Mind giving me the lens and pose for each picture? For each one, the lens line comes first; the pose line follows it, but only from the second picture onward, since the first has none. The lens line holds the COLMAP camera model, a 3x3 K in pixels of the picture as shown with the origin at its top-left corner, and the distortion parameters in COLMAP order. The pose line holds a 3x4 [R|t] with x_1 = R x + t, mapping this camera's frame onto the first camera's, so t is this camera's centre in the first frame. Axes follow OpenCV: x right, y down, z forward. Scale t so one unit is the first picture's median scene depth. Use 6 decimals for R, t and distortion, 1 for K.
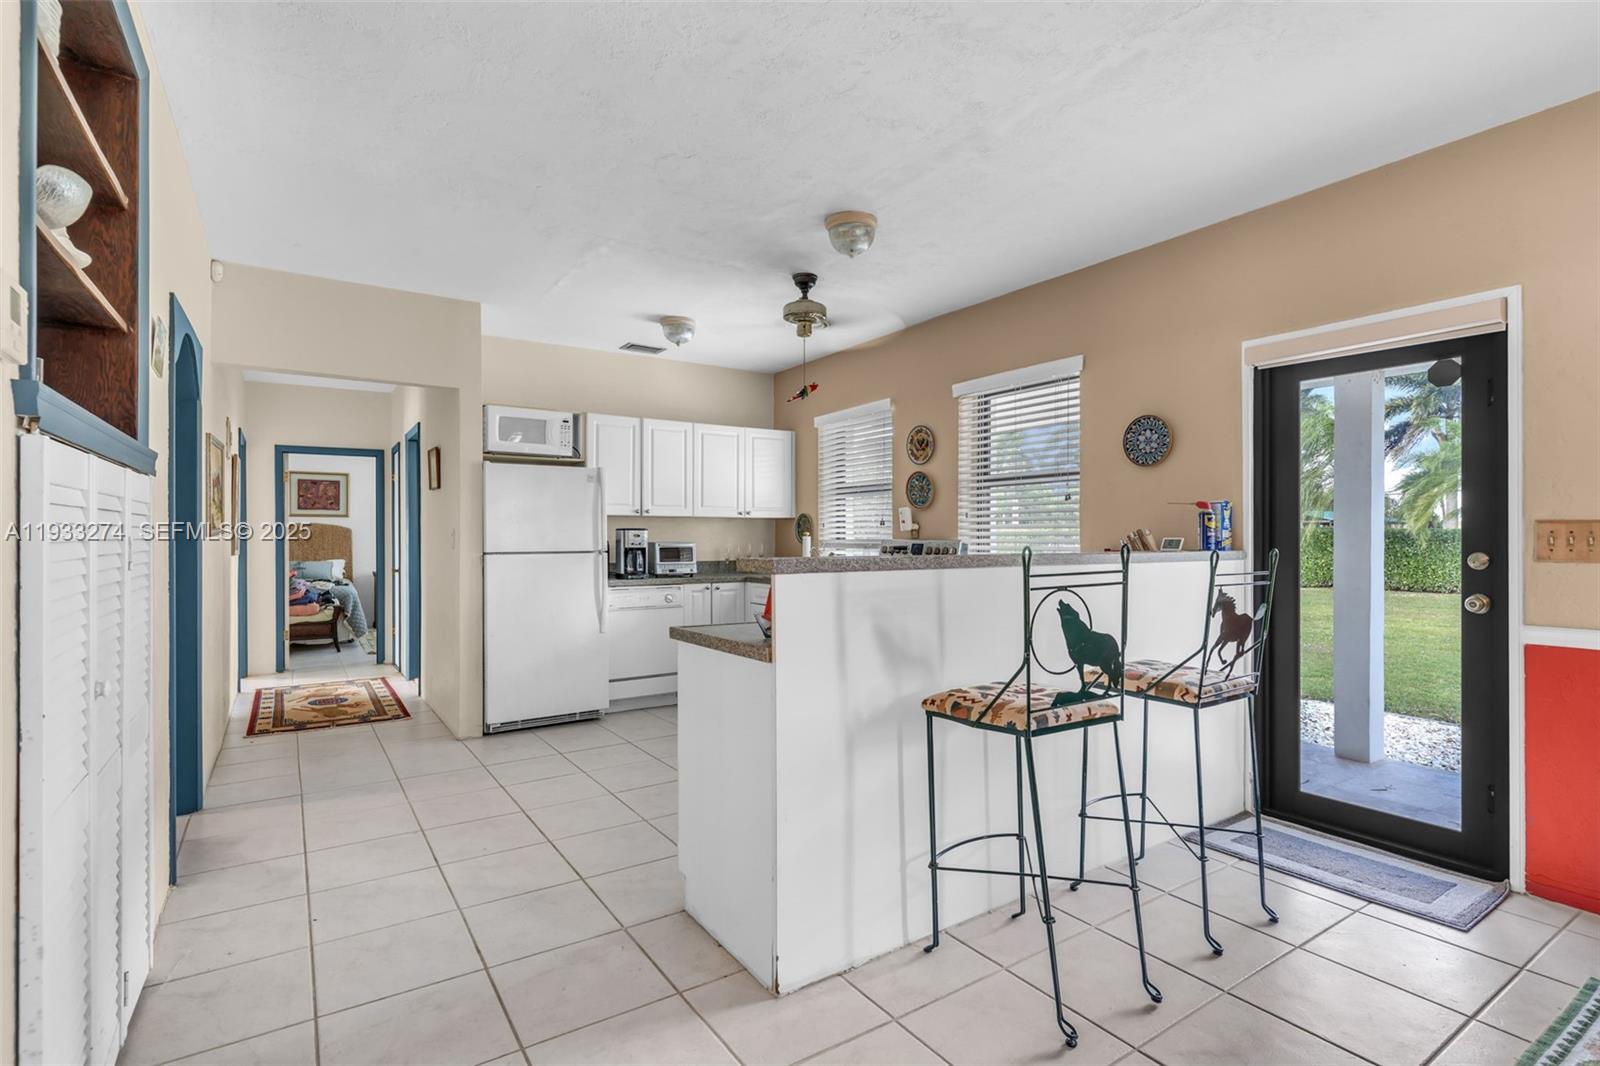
lens RADIAL K [[766.8, 0, 801.9], [0, 766.8, 538.7], [0, 0, 1]] dist [0.001323, 0.000320]
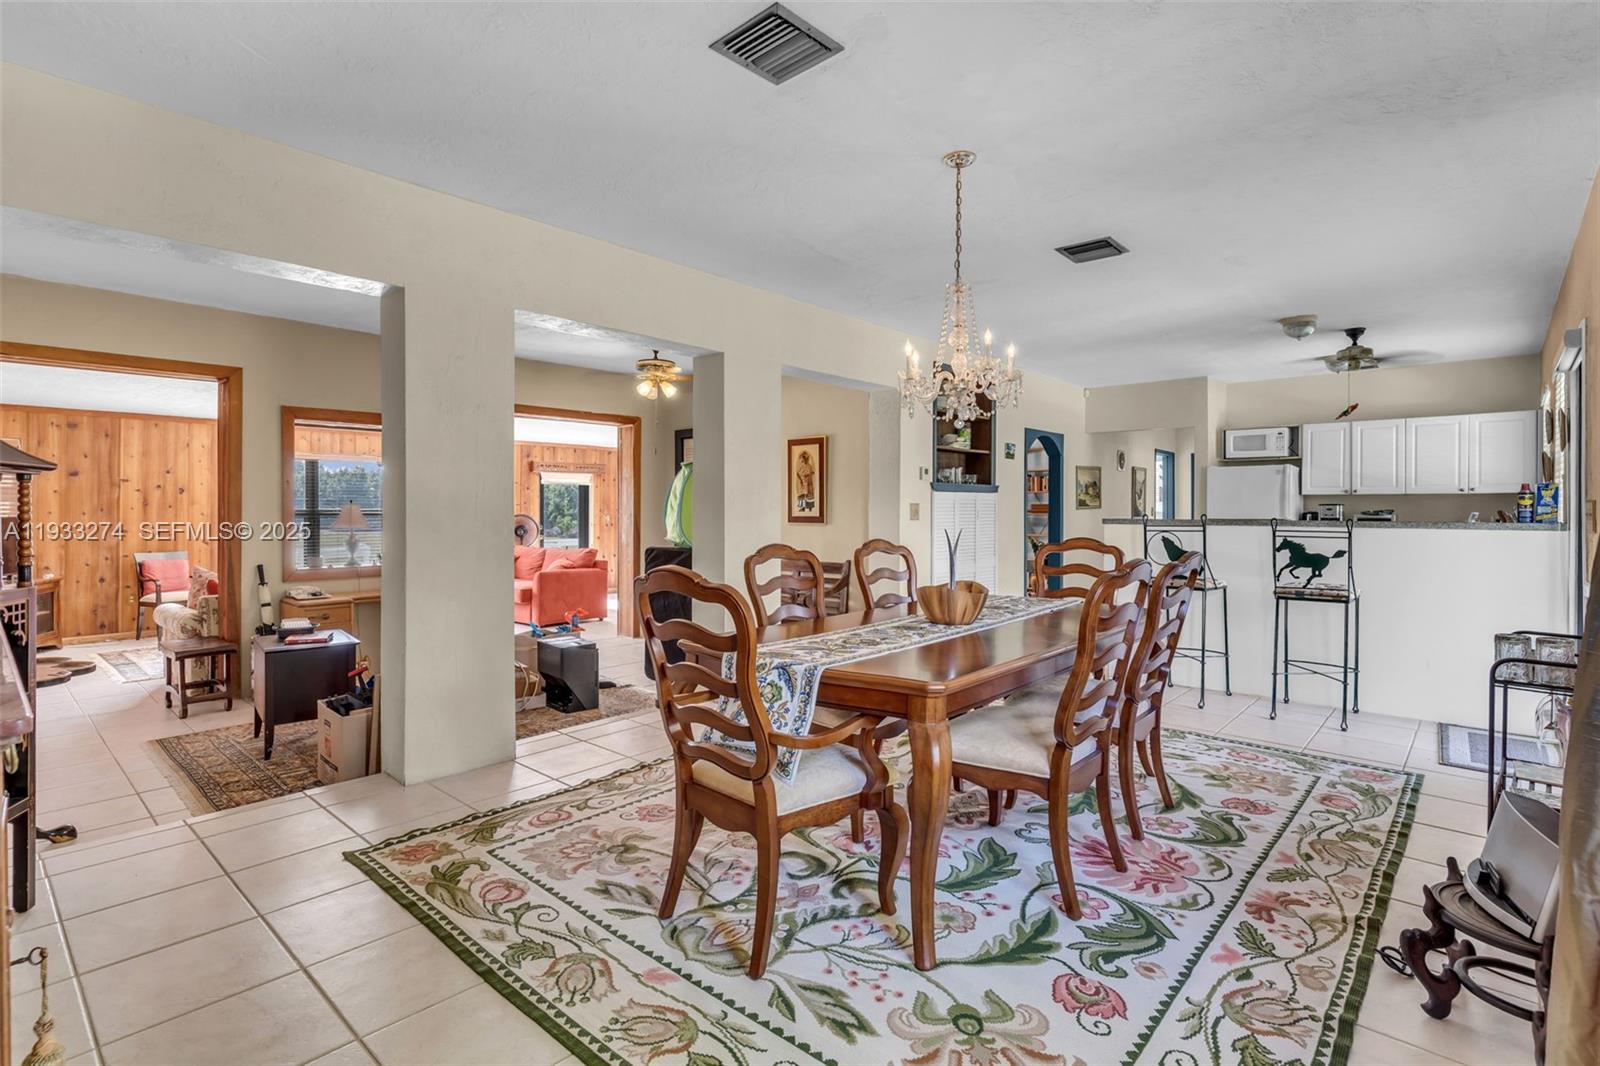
lens RADIAL K [[771.8, 0, 799.4], [0, 771.8, 501.4], [0, 0, 1]] dist [0.002123, -0.000233]
pose [[0.250670, -0.007156, -0.968046, 0.942762], [-0.005337, 0.999947, -0.008774, -0.001656], [0.968058, 0.007366, 0.250618, -0.302429]]
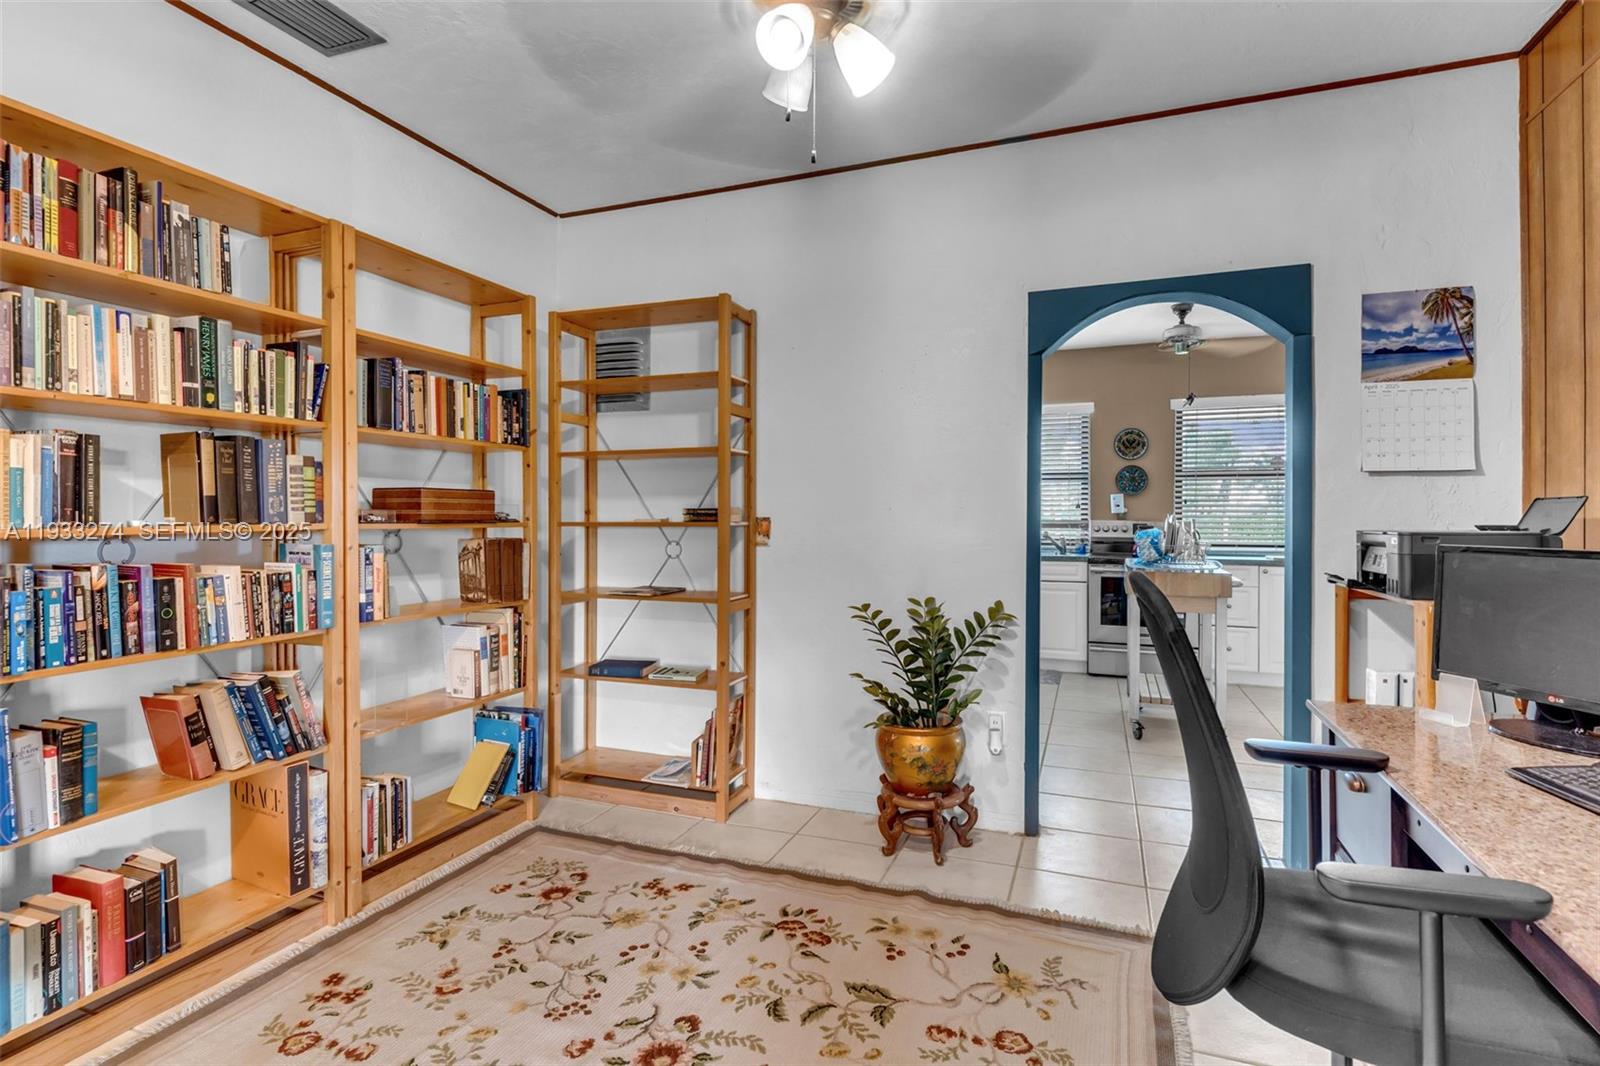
lens RADIAL K [[778.1, 0, 800.0], [0, 778.1, 533.0], [0, 0, 1]] dist [0.000825, -0.000034]
pose [[0.814955, -0.012158, 0.579396, -1.005875], [-0.000659, 0.999760, 0.021907, -0.005250], [-0.579524, -0.018236, 0.814751, 0.277289]]
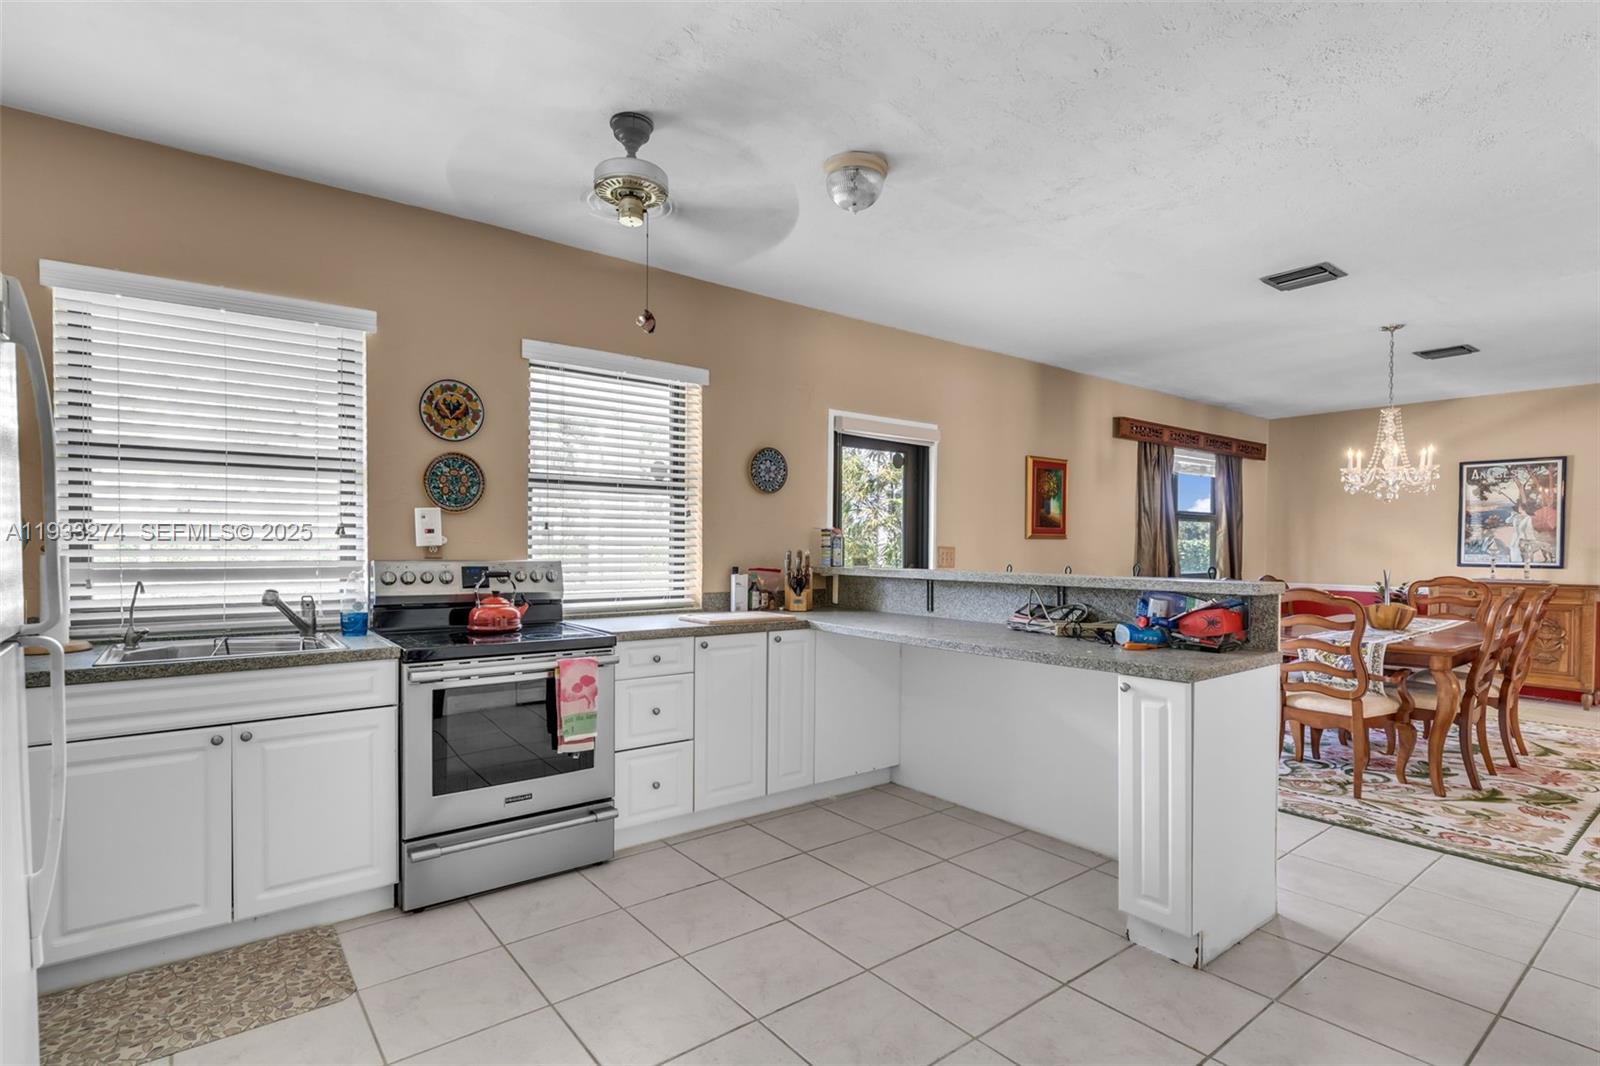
lens RADIAL K [[782.1, 0, 801.7], [0, 782.1, 558.0], [0, 0, 1]] dist [0.000150, -0.000082]
pose [[-0.078487, -0.013933, 0.996818, -0.508889], [-0.004411, 0.999897, 0.013628, -0.010518], [-0.996905, -0.003327, -0.078541, 0.754778]]
